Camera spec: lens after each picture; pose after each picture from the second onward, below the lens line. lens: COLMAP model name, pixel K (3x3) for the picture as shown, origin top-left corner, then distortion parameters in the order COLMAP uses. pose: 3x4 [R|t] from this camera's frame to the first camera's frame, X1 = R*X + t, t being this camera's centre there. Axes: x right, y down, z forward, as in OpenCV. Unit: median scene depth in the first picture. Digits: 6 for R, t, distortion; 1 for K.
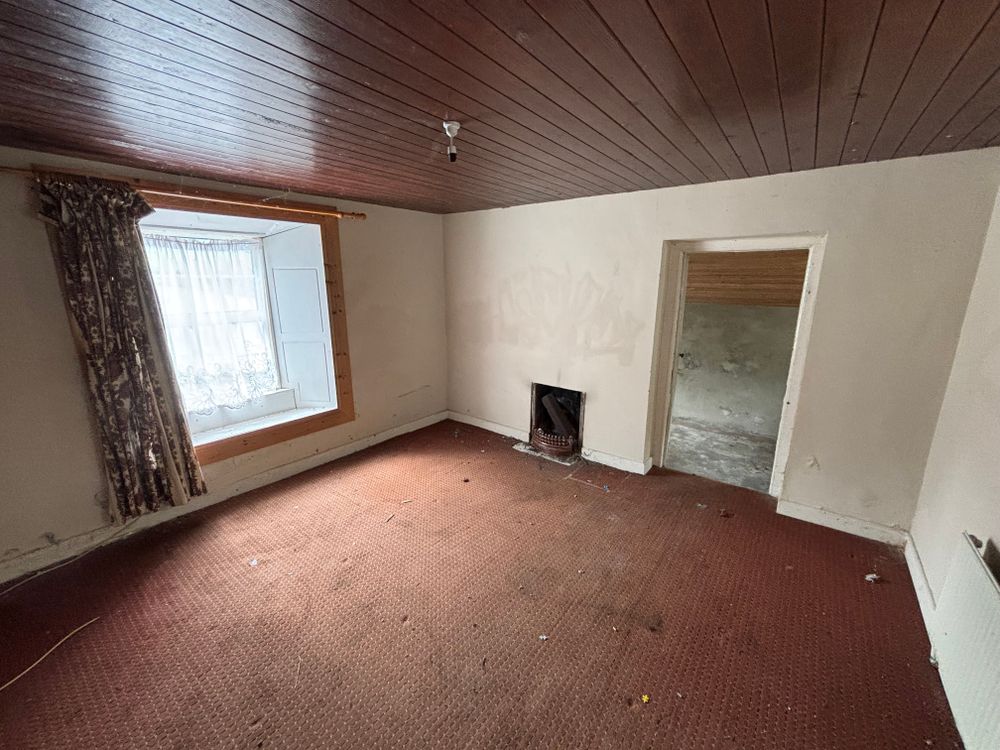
lens RADIAL K [[406.1, 0, 502.4], [0, 406.1, 371.1], [0, 0, 1]] dist [-0.001066, 0.001368]
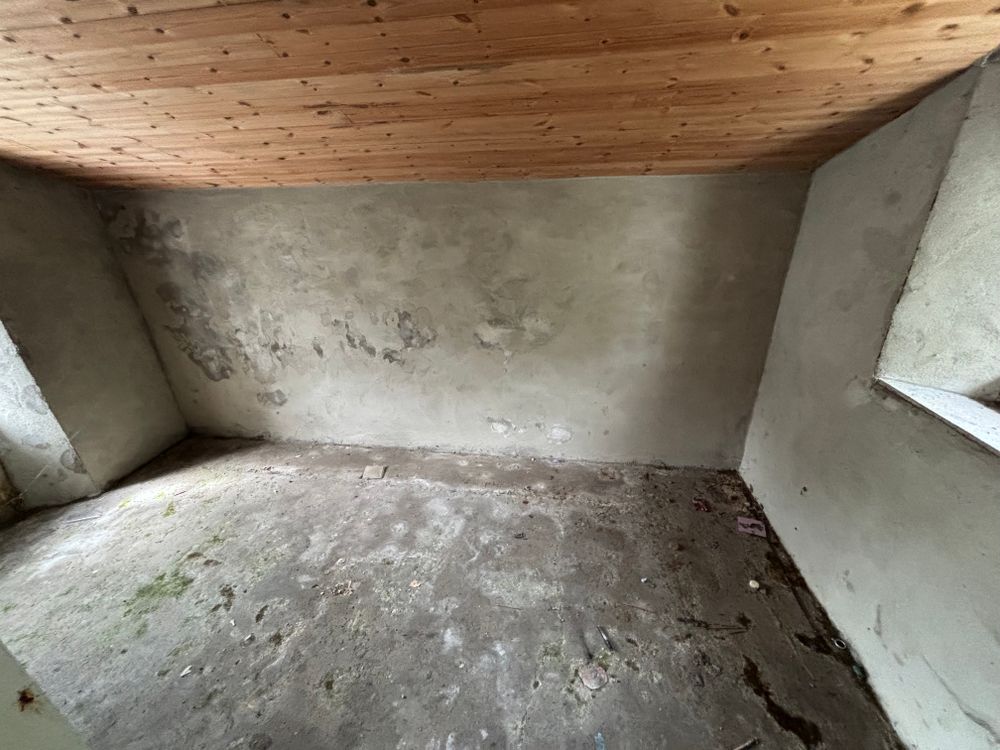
lens RADIAL K [[406.1, 0, 496.8], [0, 406.1, 375.0], [0, 0, 1]] dist [-0.001066, 0.001368]
pose [[0.881268, -0.222311, 0.417068, 0.376051], [0.139875, 0.965614, 0.219147, -0.065206], [-0.451445, -0.134790, 0.882060, 0.613965]]
